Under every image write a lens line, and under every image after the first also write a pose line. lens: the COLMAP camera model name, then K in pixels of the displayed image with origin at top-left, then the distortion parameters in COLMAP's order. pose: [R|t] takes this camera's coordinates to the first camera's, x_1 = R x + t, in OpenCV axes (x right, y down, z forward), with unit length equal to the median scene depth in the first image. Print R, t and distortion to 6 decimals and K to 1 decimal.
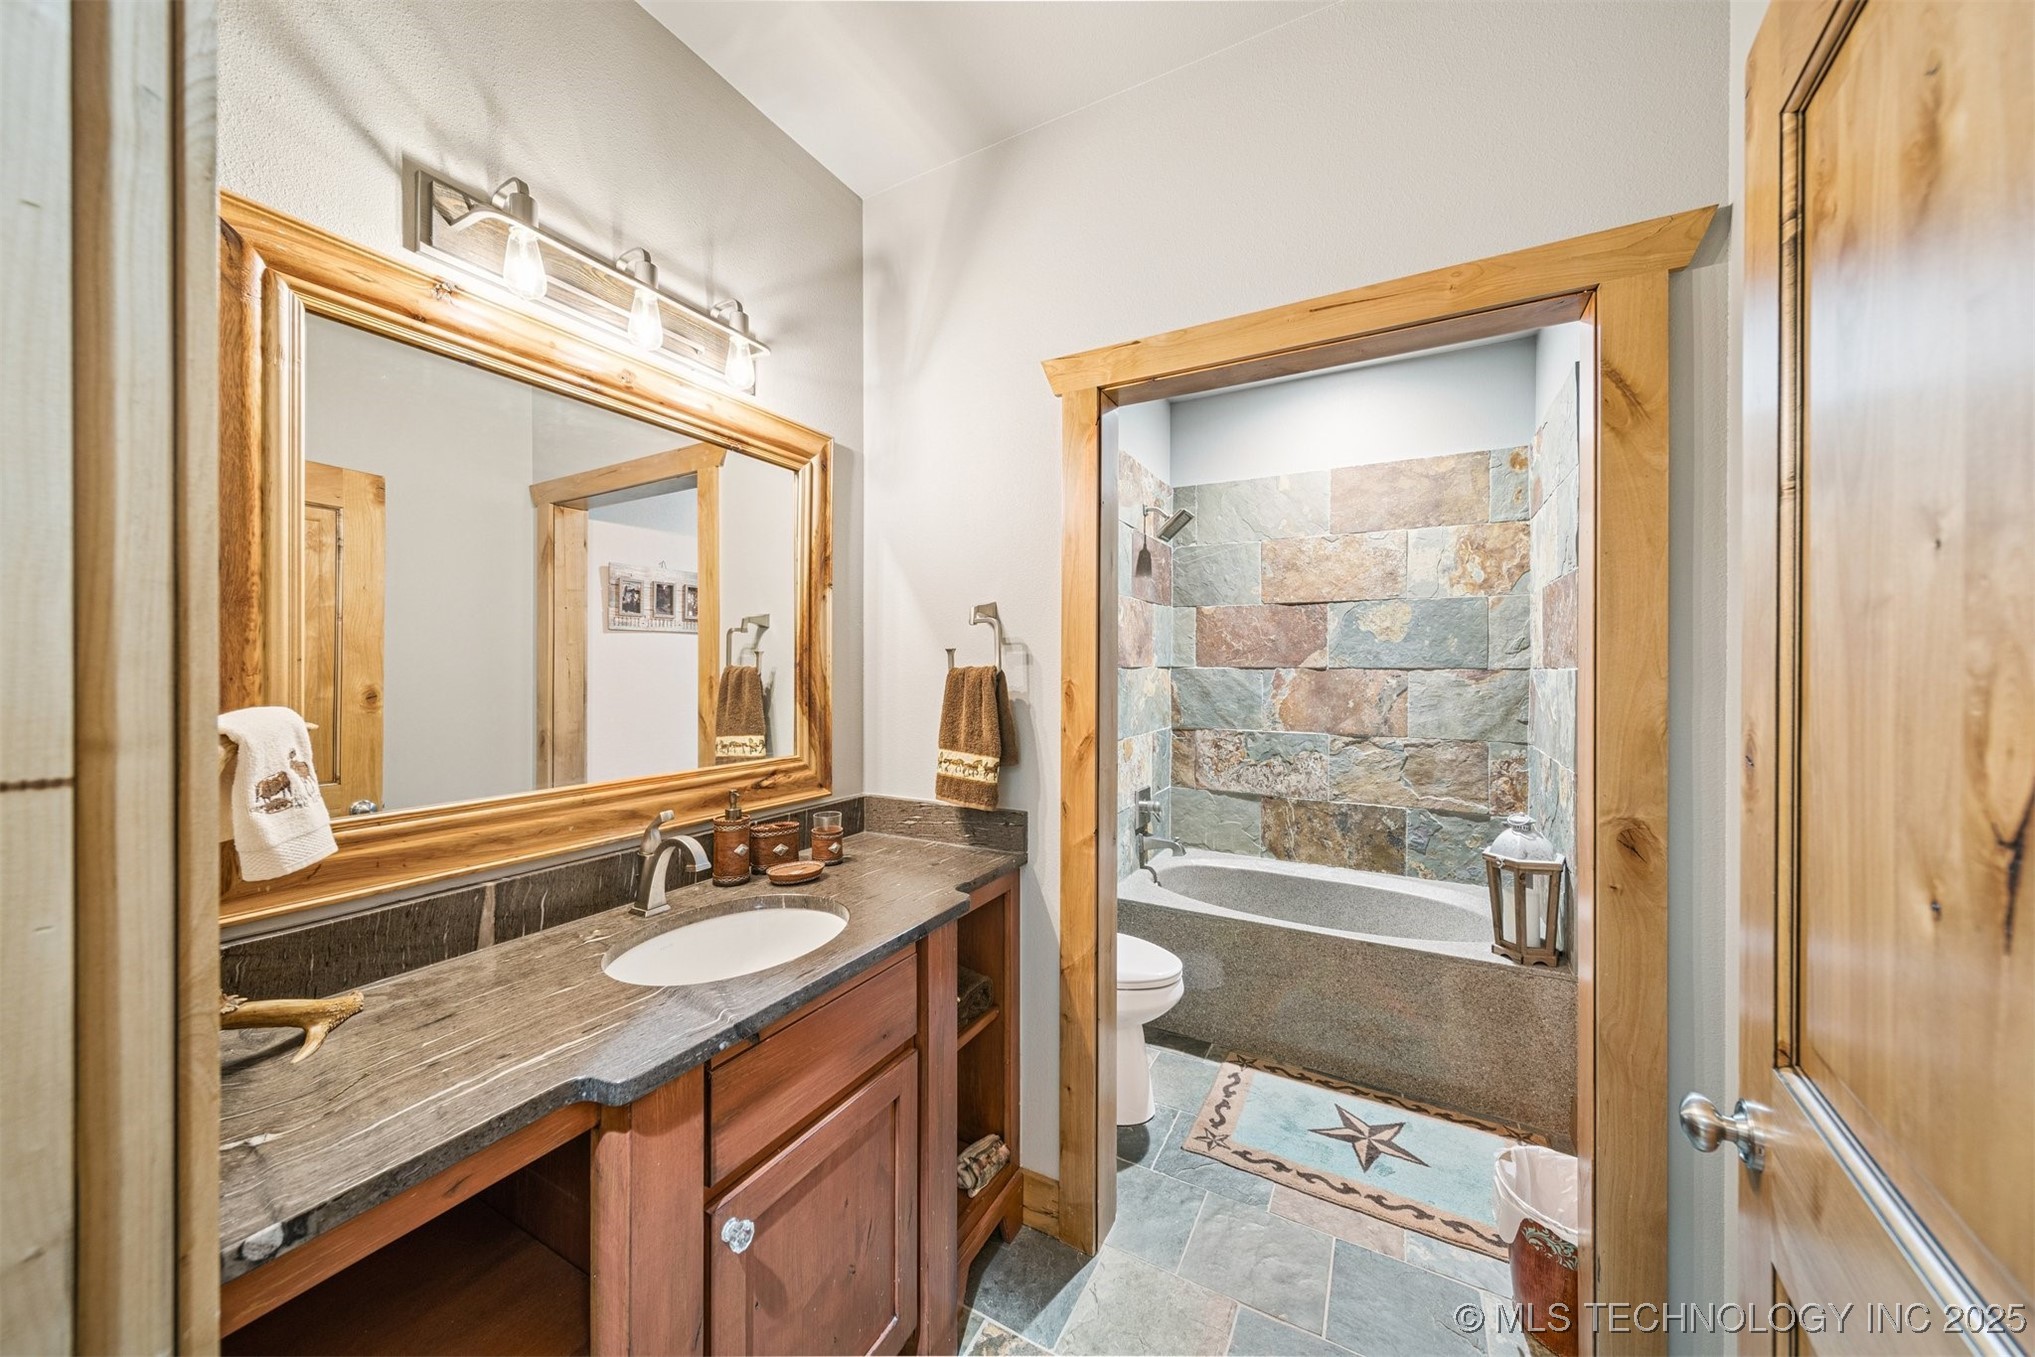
lens RADIAL K [[686.5, 0, 1014.8], [0, 686.5, 669.0], [0, 0, 1]] dist [-0.000543, 0.000098]
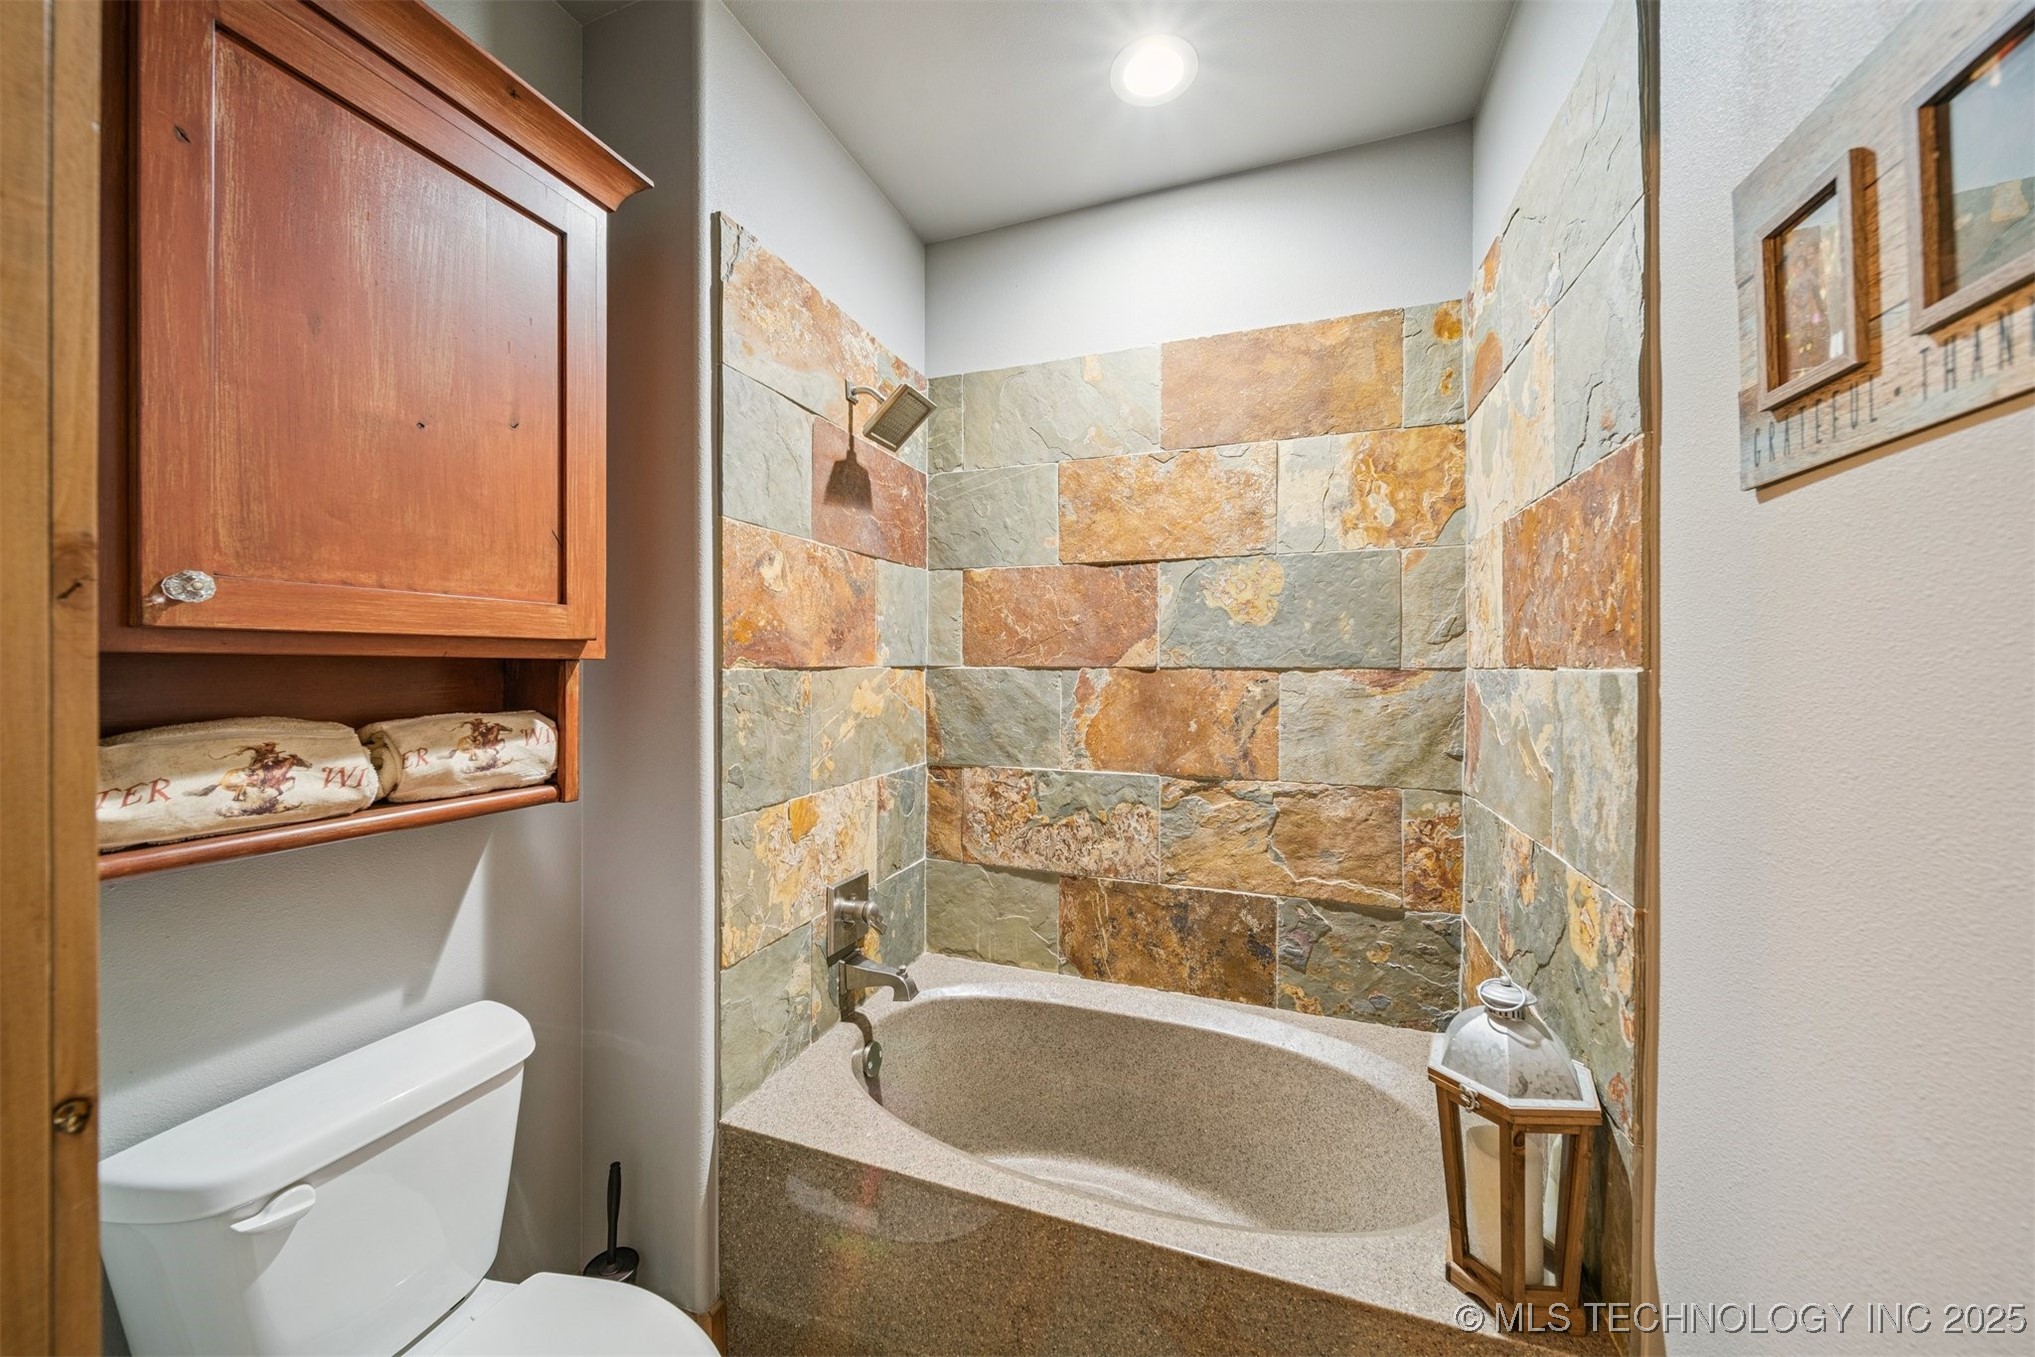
lens RADIAL K [[686.5, 0, 1021.8], [0, 686.5, 669.9], [0, 0, 1]] dist [-0.000543, 0.000098]
pose [[0.987063, -0.002030, 0.160318, 0.242915], [0.001836, 0.999997, 0.001353, -0.000705], [-0.160320, -0.001041, 0.987065, 0.422804]]
